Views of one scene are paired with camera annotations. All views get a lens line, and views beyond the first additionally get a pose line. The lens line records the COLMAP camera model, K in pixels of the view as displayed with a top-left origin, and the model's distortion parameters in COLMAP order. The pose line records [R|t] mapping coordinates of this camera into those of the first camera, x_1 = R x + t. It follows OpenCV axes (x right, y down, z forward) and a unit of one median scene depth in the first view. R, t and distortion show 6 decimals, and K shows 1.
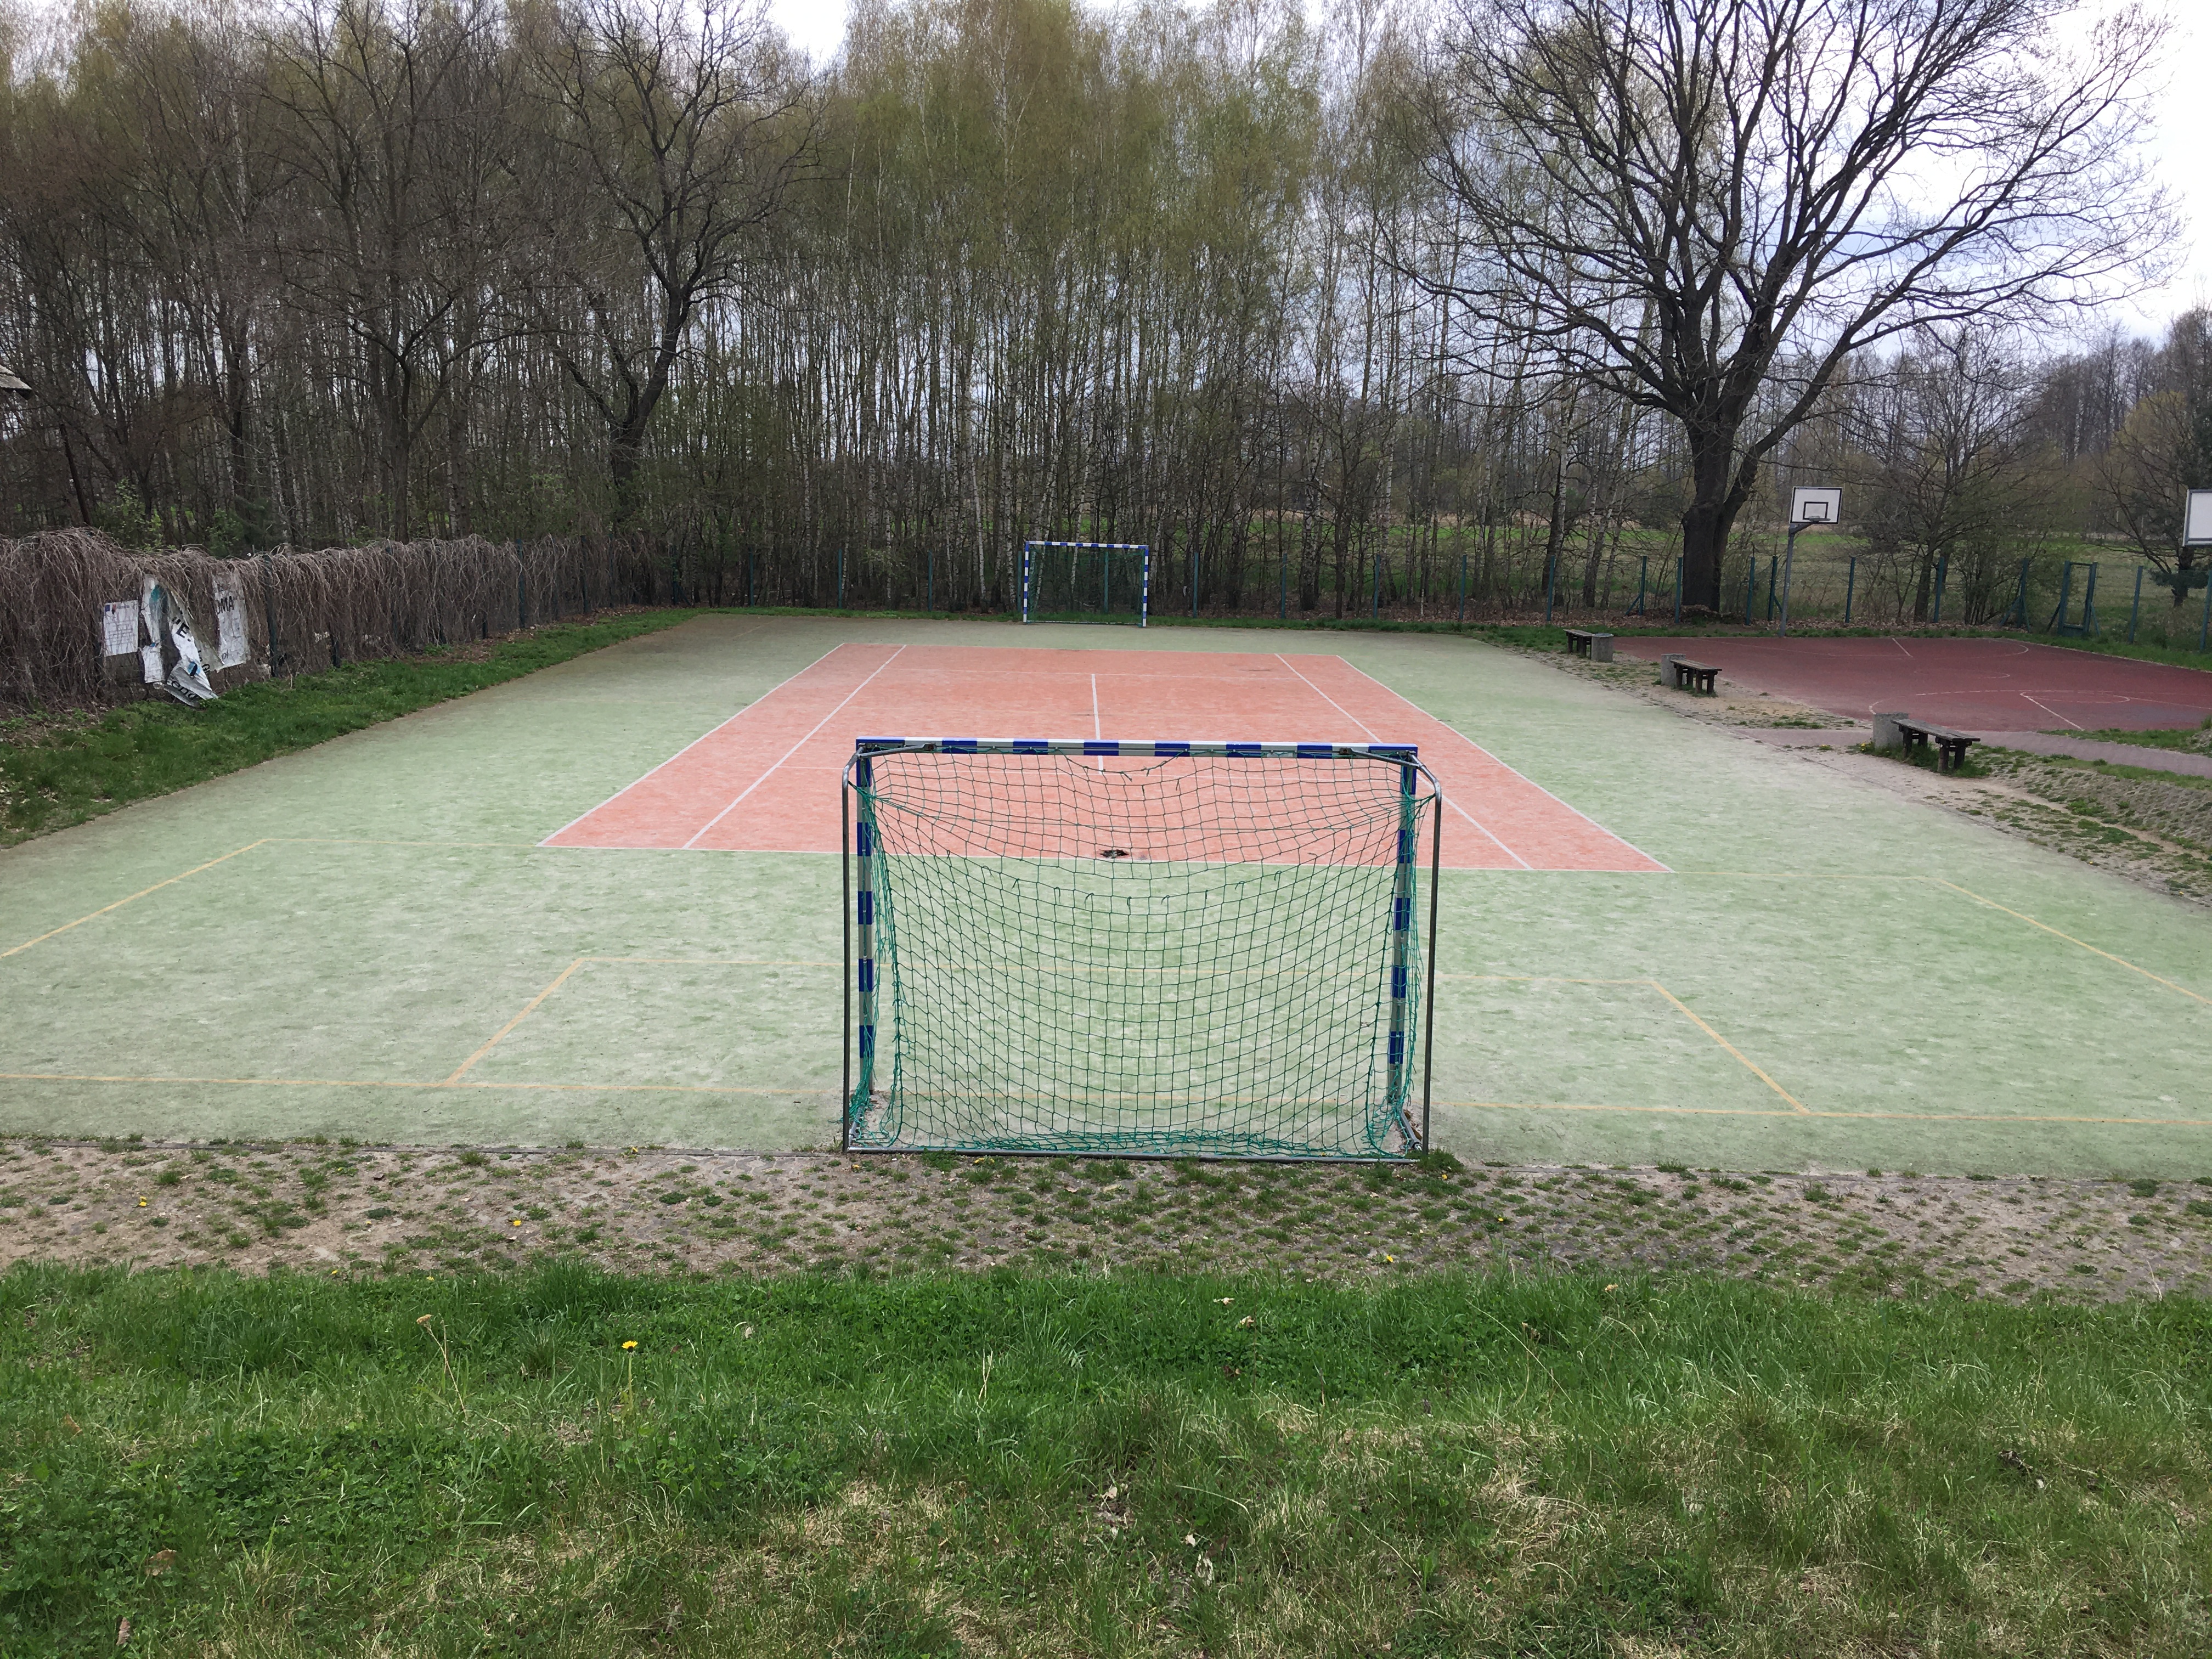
lens RADIAL K [[1875.9, 0, 1096.2], [0, 1875.9, 831.0], [0, 0, 1]] dist [0.100540, -0.161474]
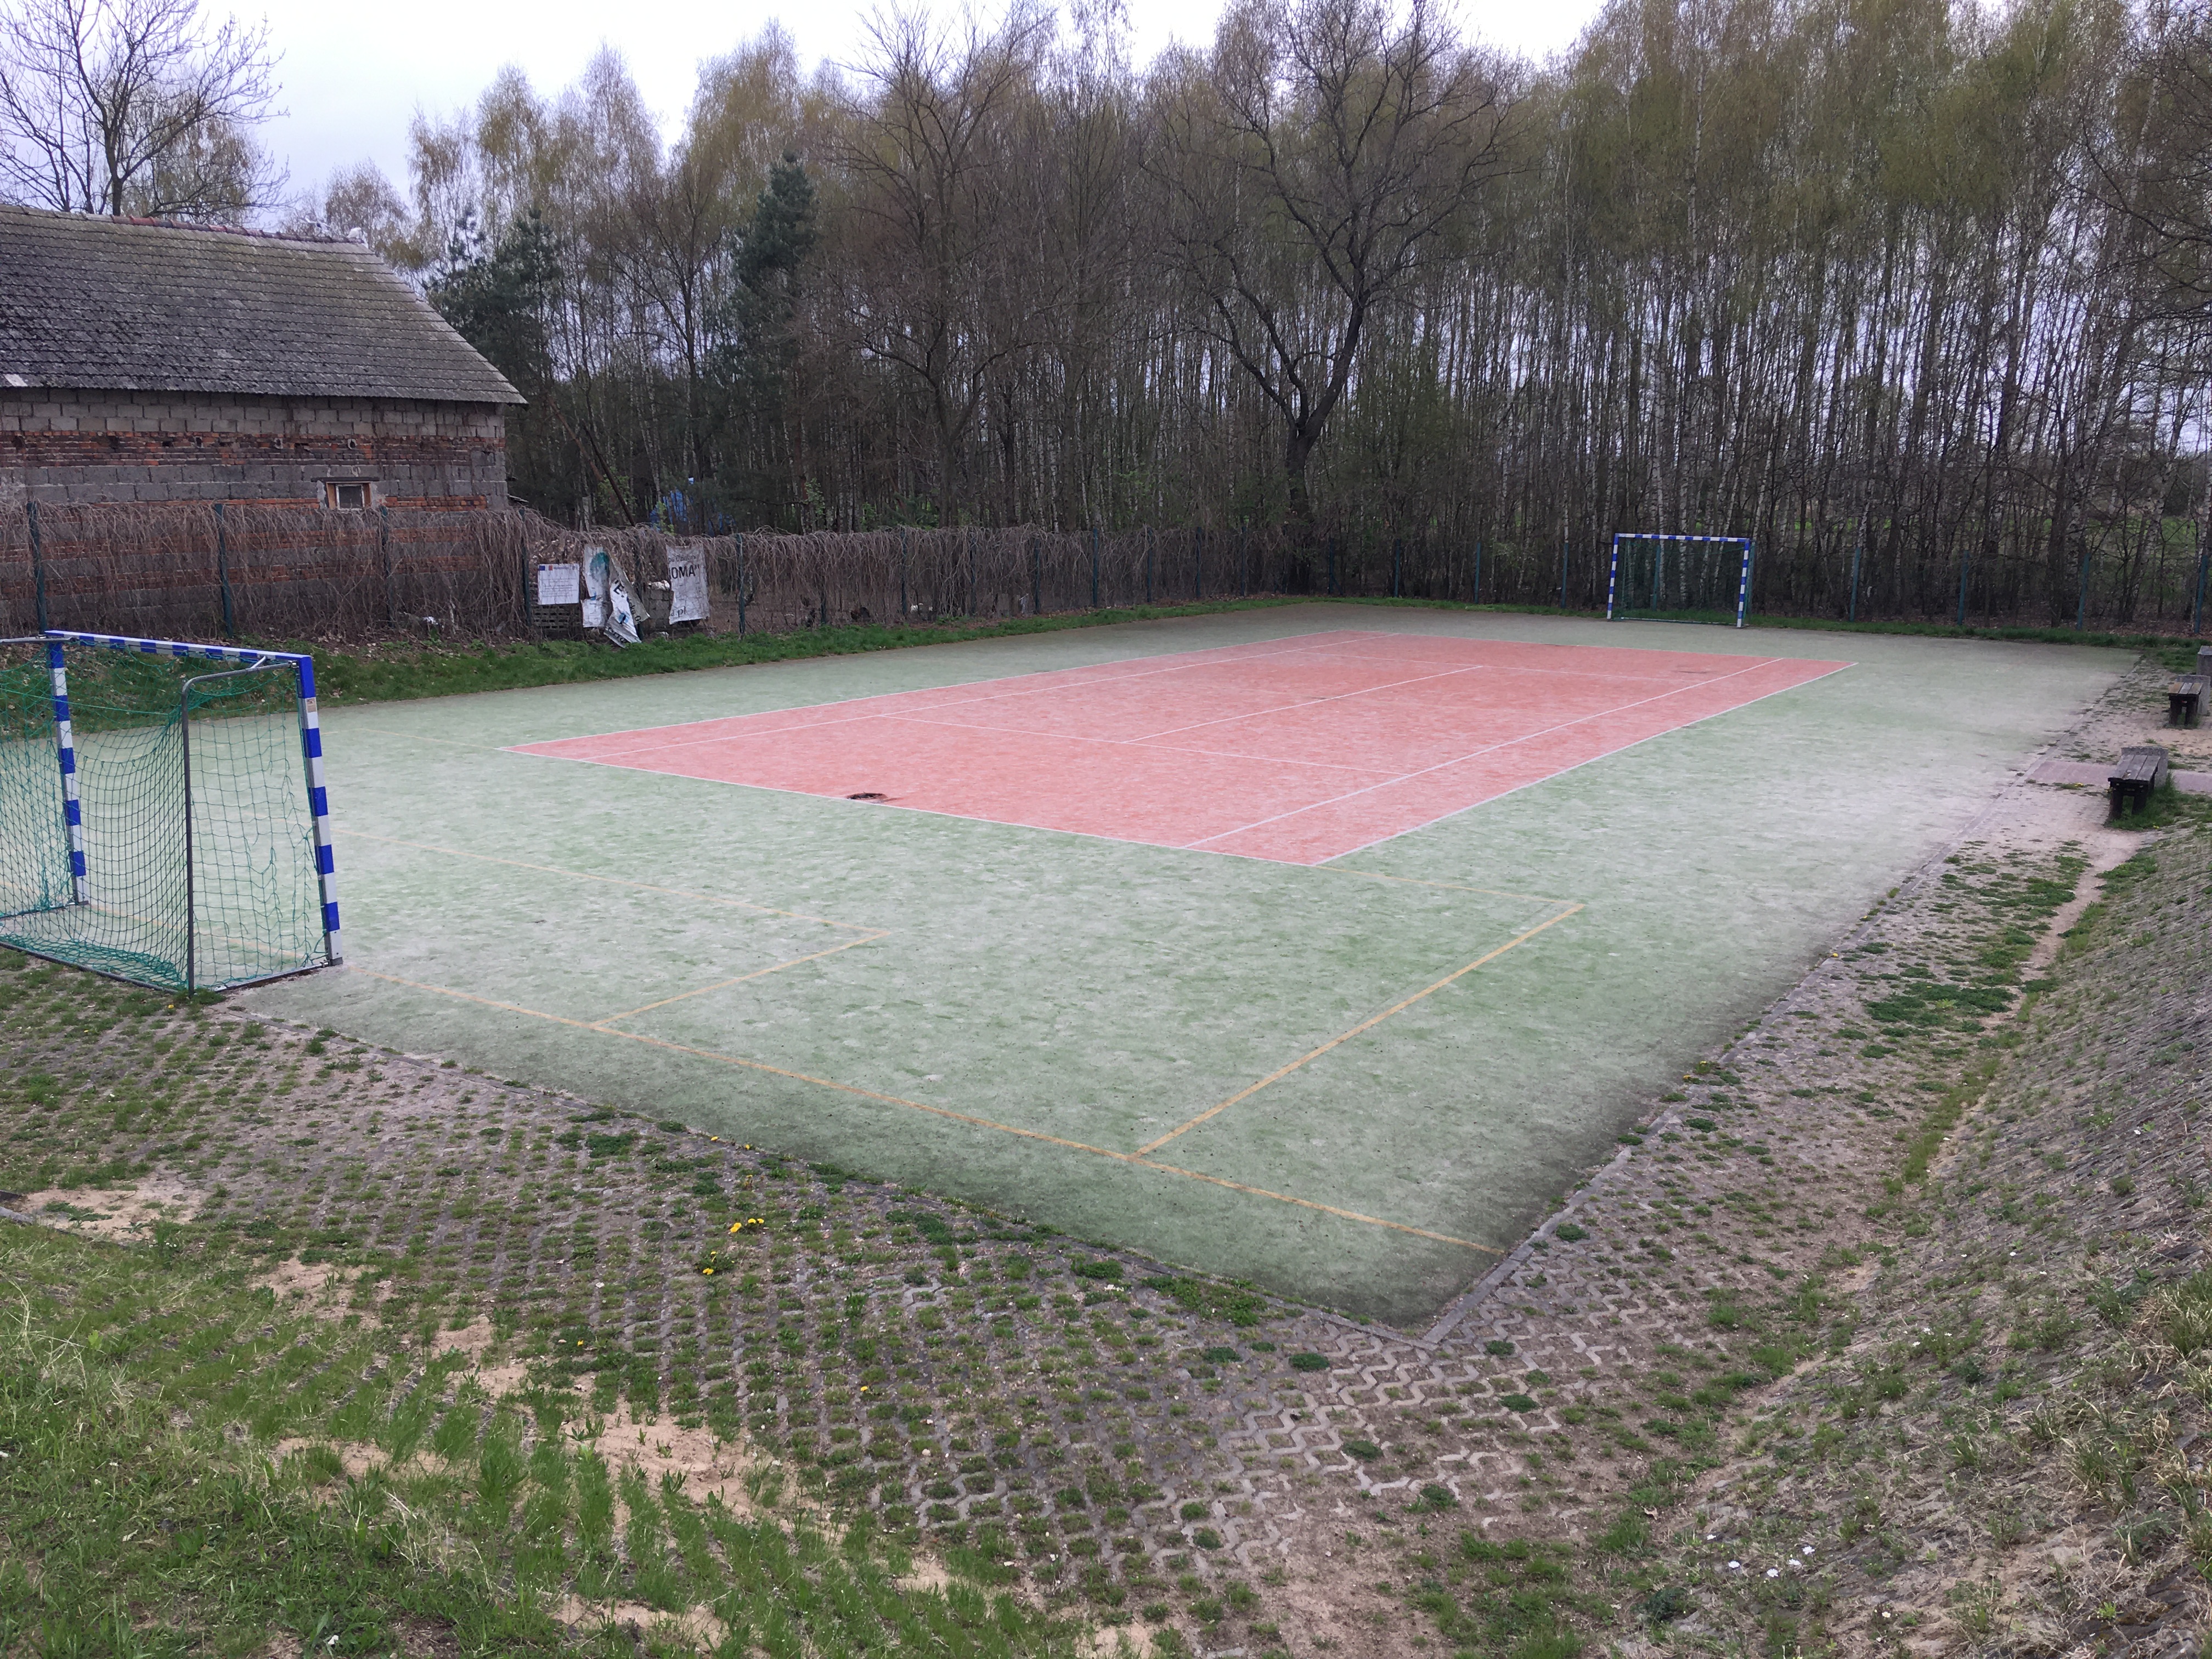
lens RADIAL K [[1875.9, 0, 1104.4], [0, 1875.9, 820.6], [0, 0, 1]] dist [0.100540, -0.161474]
pose [[0.835140, 0.091195, -0.542425, 1.357828], [-0.095058, 0.995251, 0.020971, -0.019114], [0.541762, 0.034048, 0.839842, 0.296353]]
